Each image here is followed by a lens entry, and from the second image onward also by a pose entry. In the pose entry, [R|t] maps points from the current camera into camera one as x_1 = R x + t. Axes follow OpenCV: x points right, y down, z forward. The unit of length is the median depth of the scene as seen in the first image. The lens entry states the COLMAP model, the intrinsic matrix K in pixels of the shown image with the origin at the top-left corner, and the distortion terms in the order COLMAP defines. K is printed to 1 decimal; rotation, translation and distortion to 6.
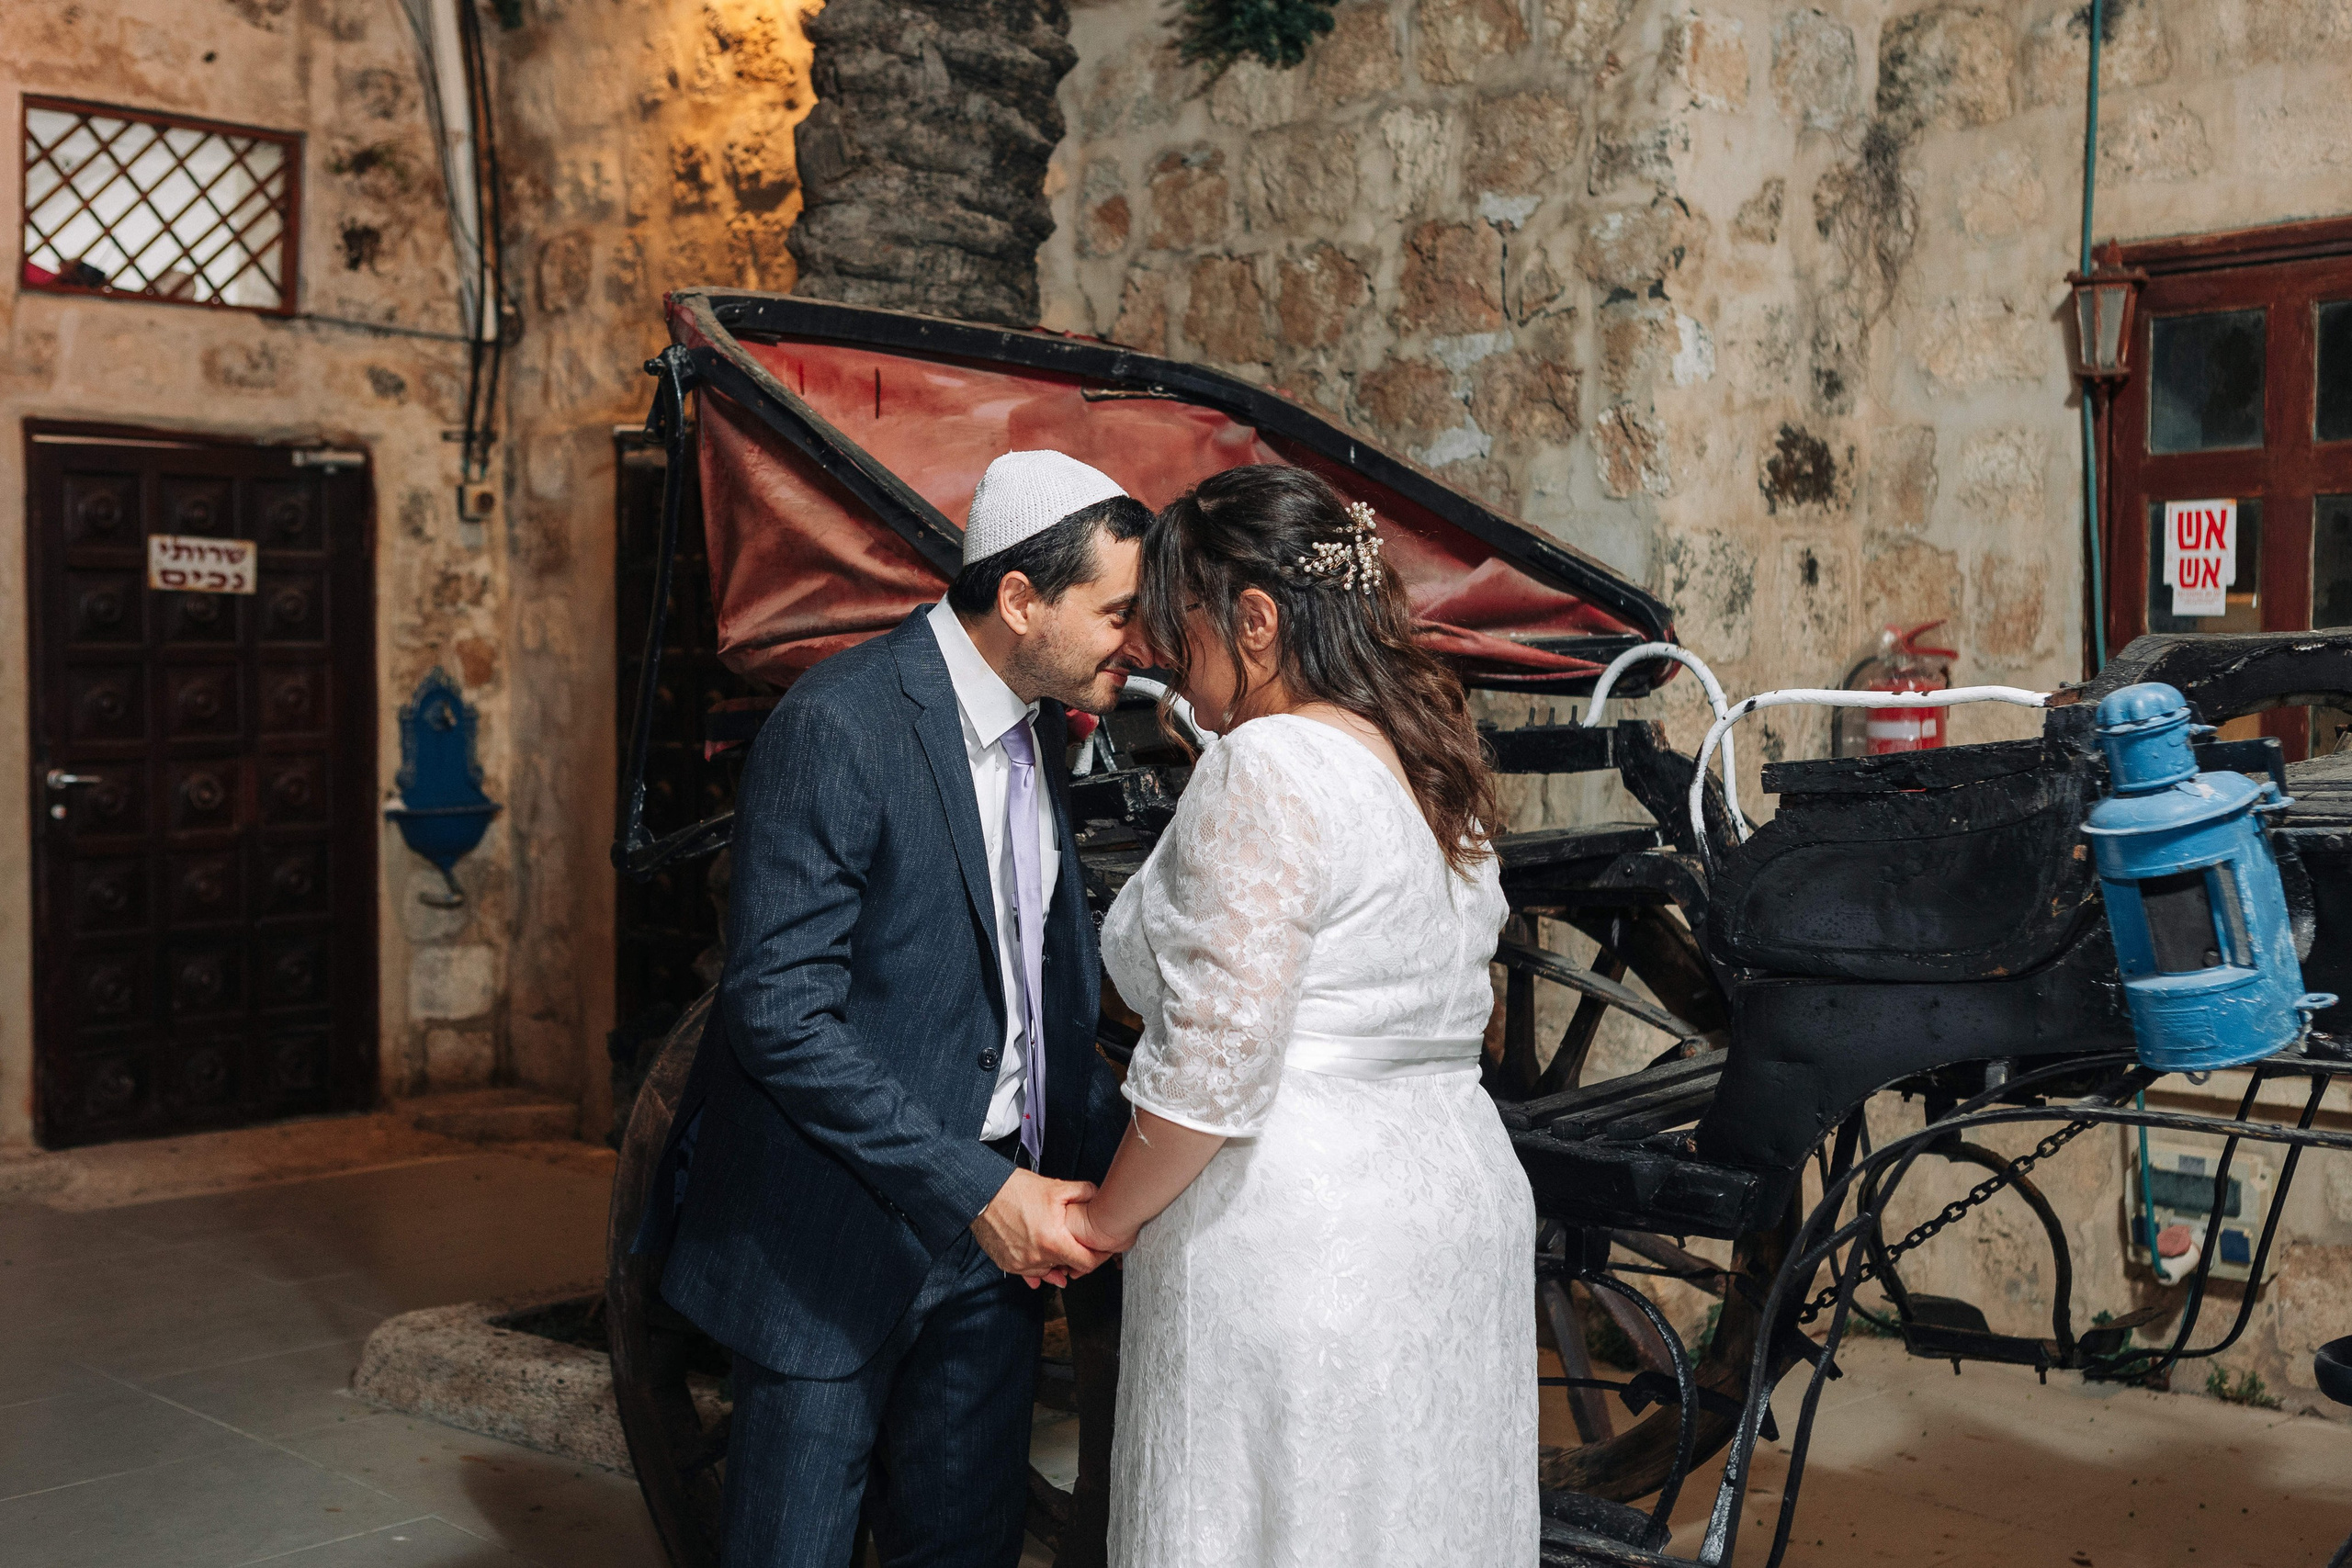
lens RADIAL K [[2740.5, 0, 1178.2], [0, 2740.5, 784.9], [0, 0, 1]] dist [0.066064, 0.000000]
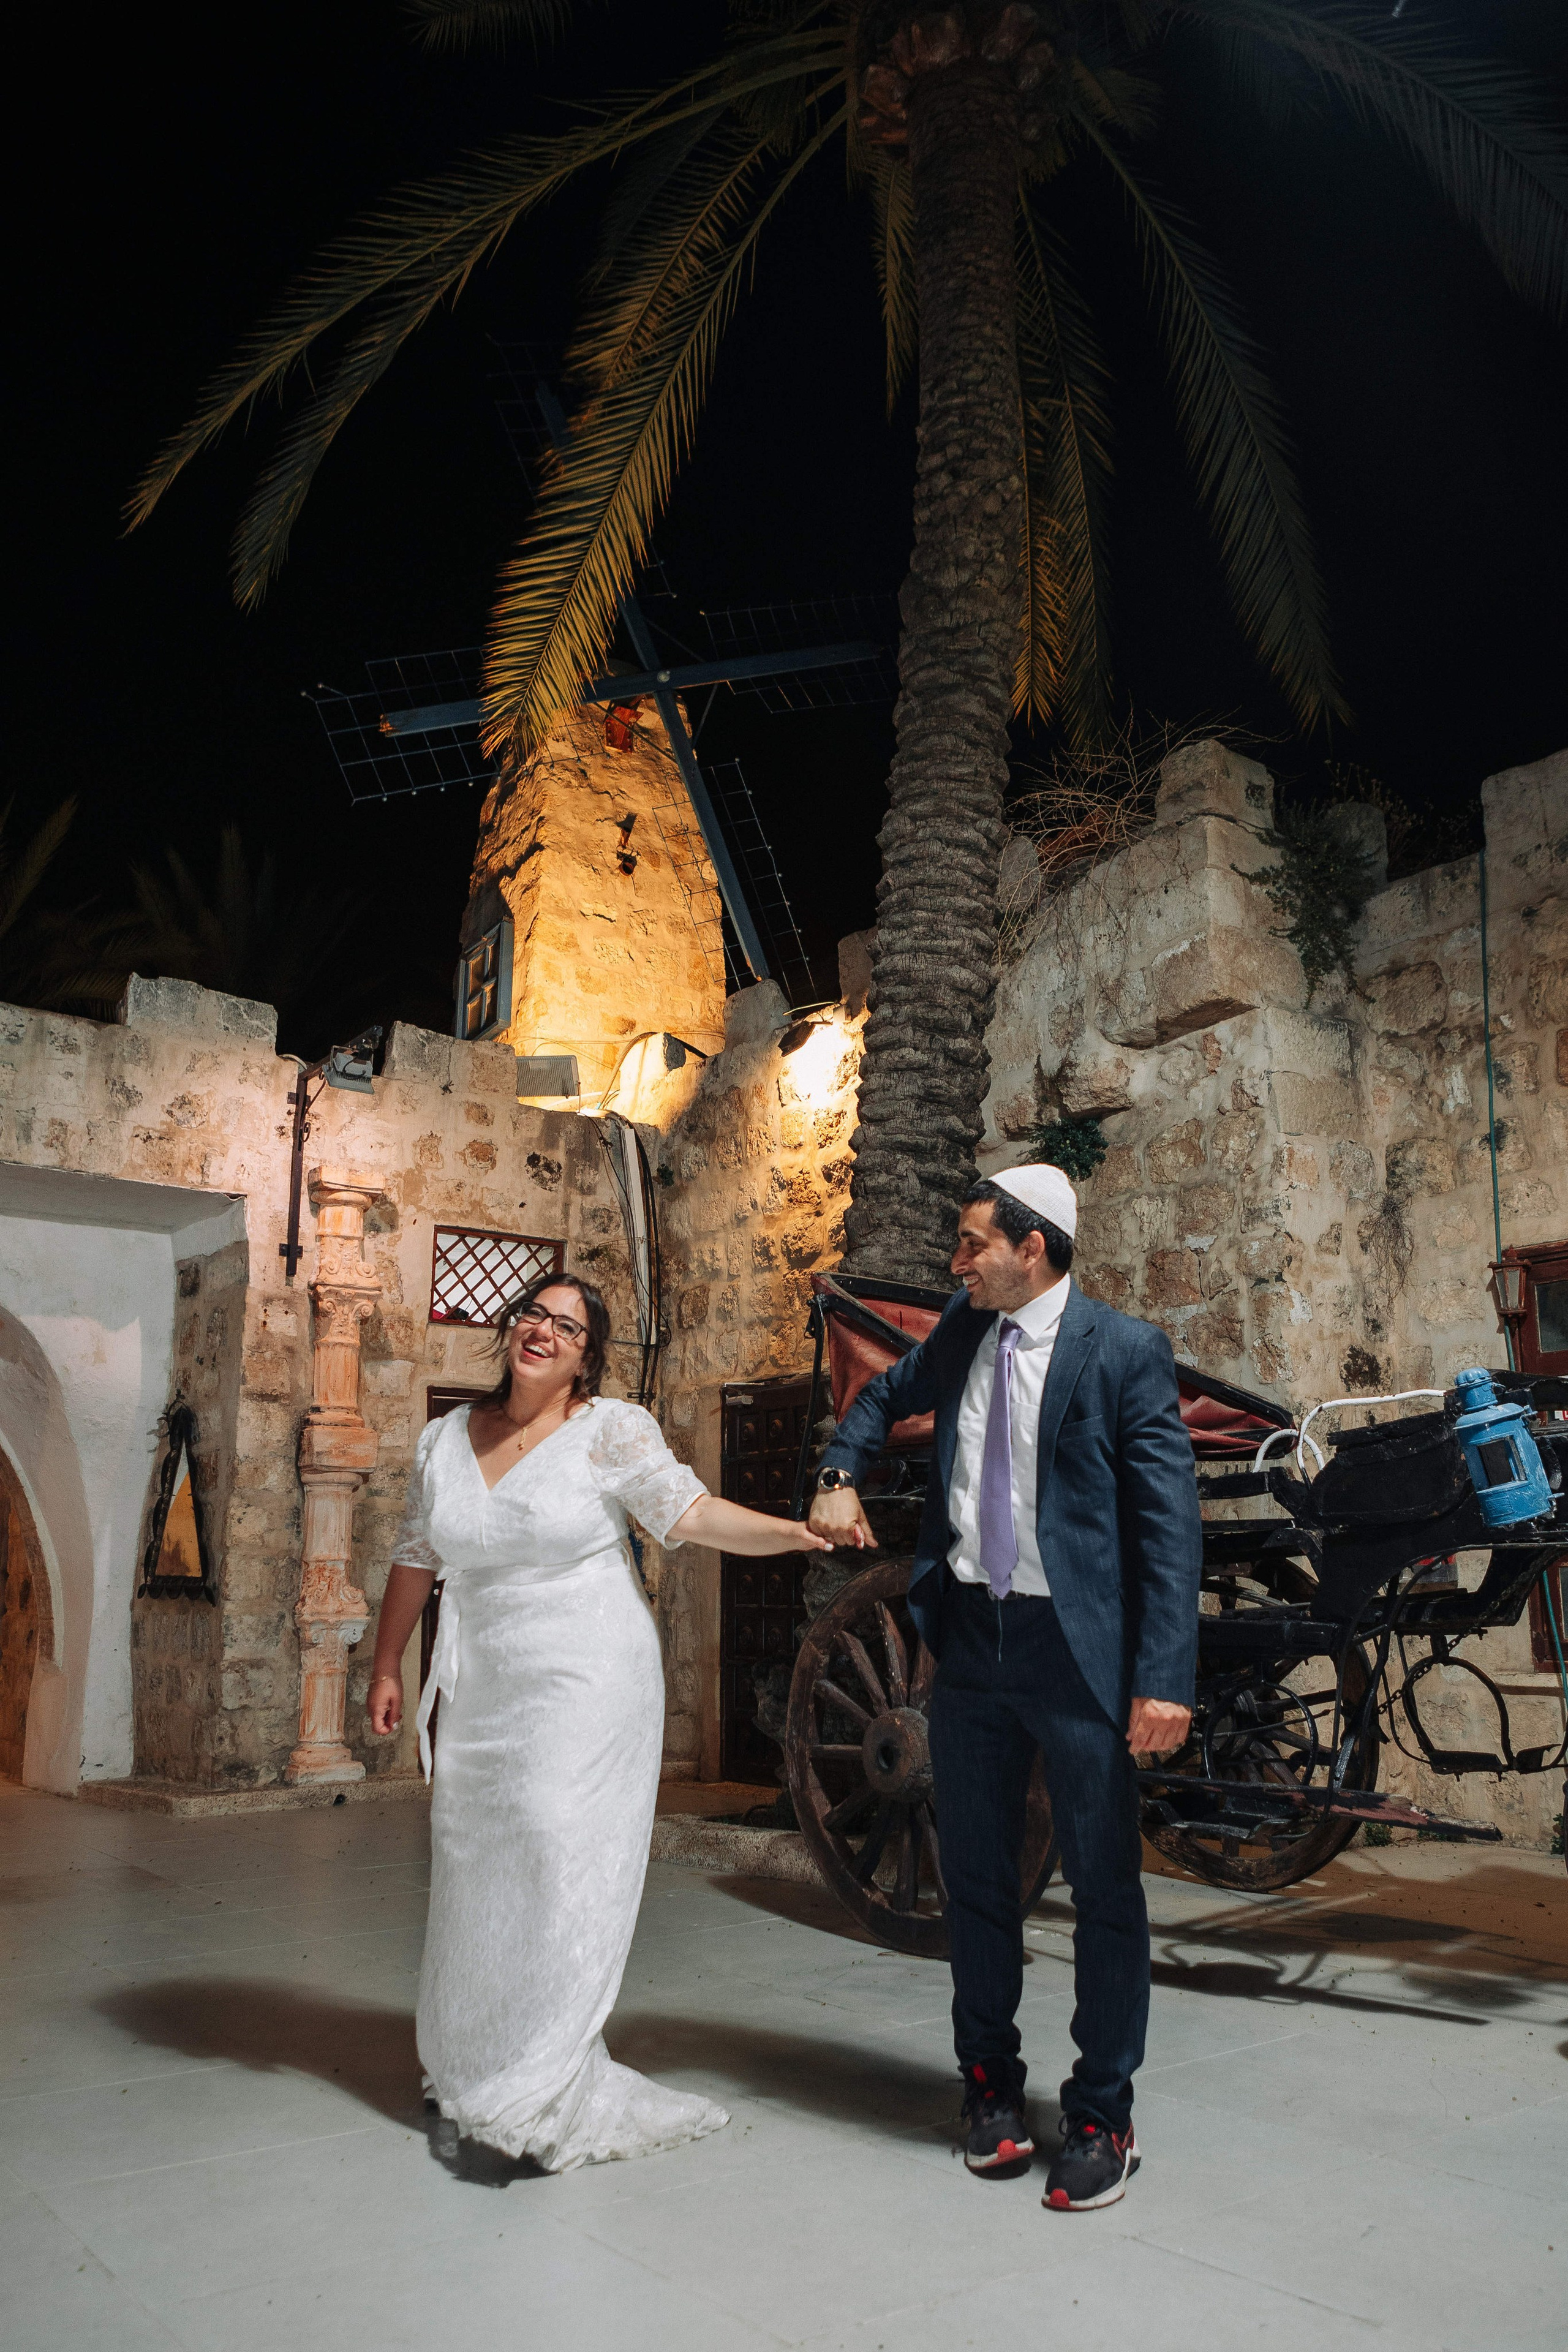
lens RADIAL K [[1751.2, 0, 795.4], [0, 1751.2, 1298.0], [0, 0, 1]] dist [-0.038584, 0.018001]
pose [[0.993497, -0.030076, -0.109815, -0.031839], [0.006313, 0.977549, -0.210615, 0.091684], [0.113684, 0.208552, 0.971382, -0.240110]]
